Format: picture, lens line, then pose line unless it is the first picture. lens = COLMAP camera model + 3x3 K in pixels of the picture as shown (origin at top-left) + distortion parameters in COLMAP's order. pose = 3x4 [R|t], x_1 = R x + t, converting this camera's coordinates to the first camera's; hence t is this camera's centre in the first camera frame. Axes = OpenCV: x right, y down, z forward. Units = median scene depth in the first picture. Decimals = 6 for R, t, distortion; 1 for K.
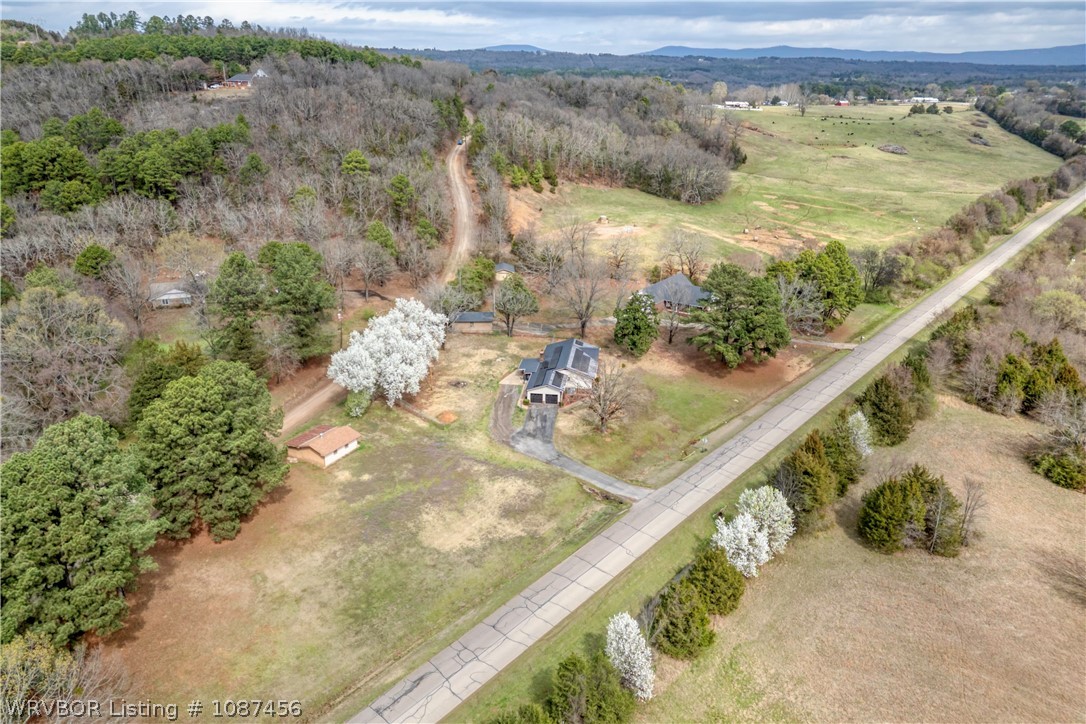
lens RADIAL K [[763.1, 0, 544.9], [0, 763.1, 364.9], [0, 0, 1]] dist [0.077906, -0.081157]
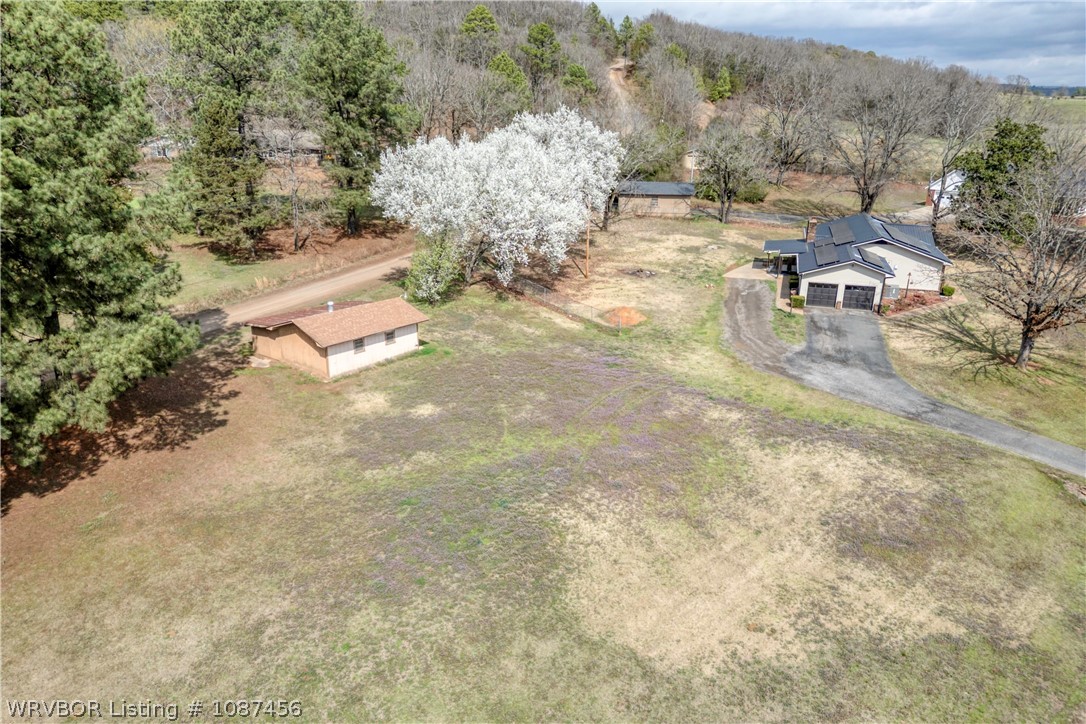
lens RADIAL K [[749.5, 0, 543.0], [0, 749.5, 362.0], [0, 0, 1]] dist [0.097053, -0.108712]
pose [[0.986388, 0.058026, -0.153856, -0.109361], [-0.065530, 0.996873, -0.044154, 0.122262], [0.150813, 0.053635, 0.987106, 0.581237]]
